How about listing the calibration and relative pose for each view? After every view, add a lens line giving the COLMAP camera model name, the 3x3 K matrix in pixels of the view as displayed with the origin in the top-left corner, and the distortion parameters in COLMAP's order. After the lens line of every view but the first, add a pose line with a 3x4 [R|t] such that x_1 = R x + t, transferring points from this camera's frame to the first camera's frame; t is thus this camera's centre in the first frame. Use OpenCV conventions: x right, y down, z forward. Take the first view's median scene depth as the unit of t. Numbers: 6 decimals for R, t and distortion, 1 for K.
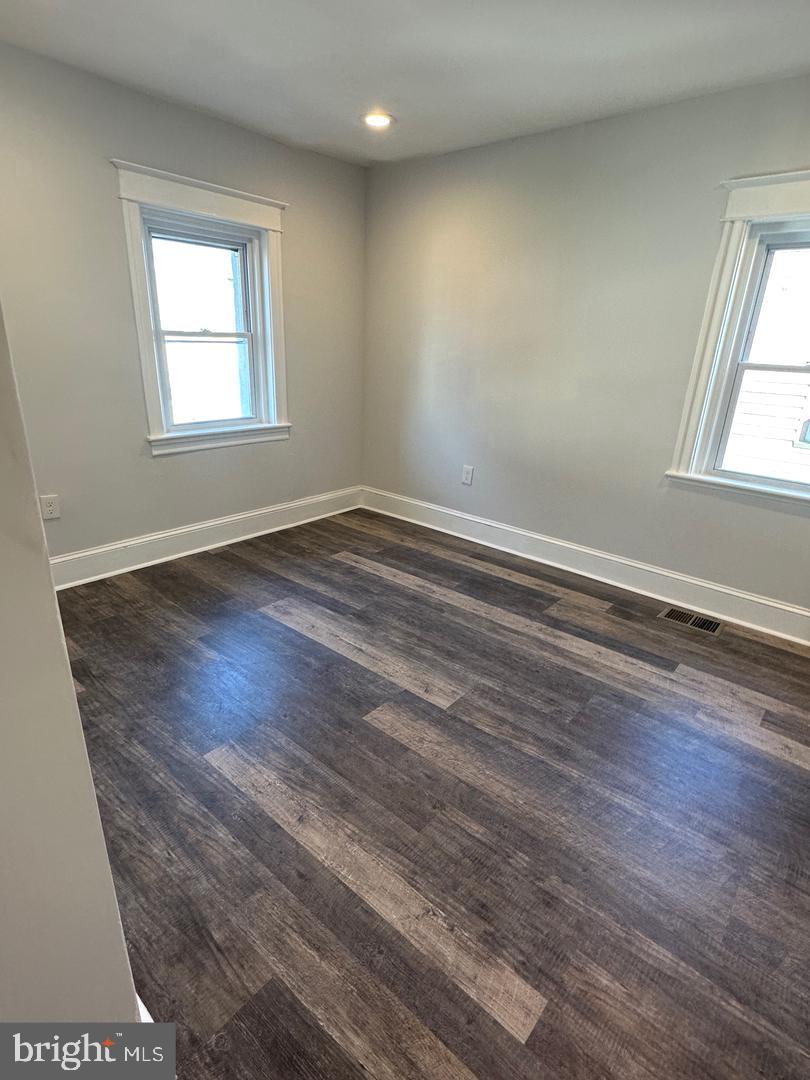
lens RADIAL K [[554.0, 0, 410.6], [0, 554.0, 543.6], [0, 0, 1]] dist [-0.001684, 0.000437]
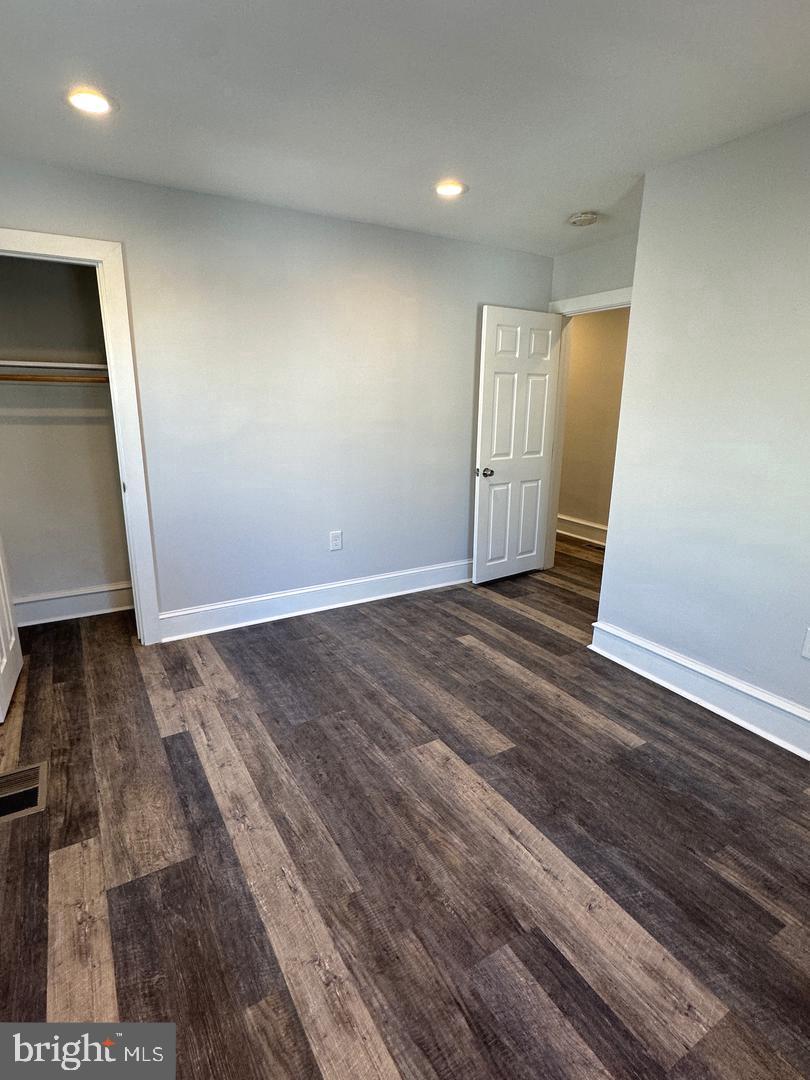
lens RADIAL K [[554.0, 0, 410.6], [0, 554.0, 537.4], [0, 0, 1]] dist [-0.001684, 0.000437]
pose [[-0.950625, -0.126202, 0.283523, -0.132934], [0.060162, 0.821311, 0.567300, -0.596990], [-0.304455, 0.556347, -0.773166, 1.516305]]
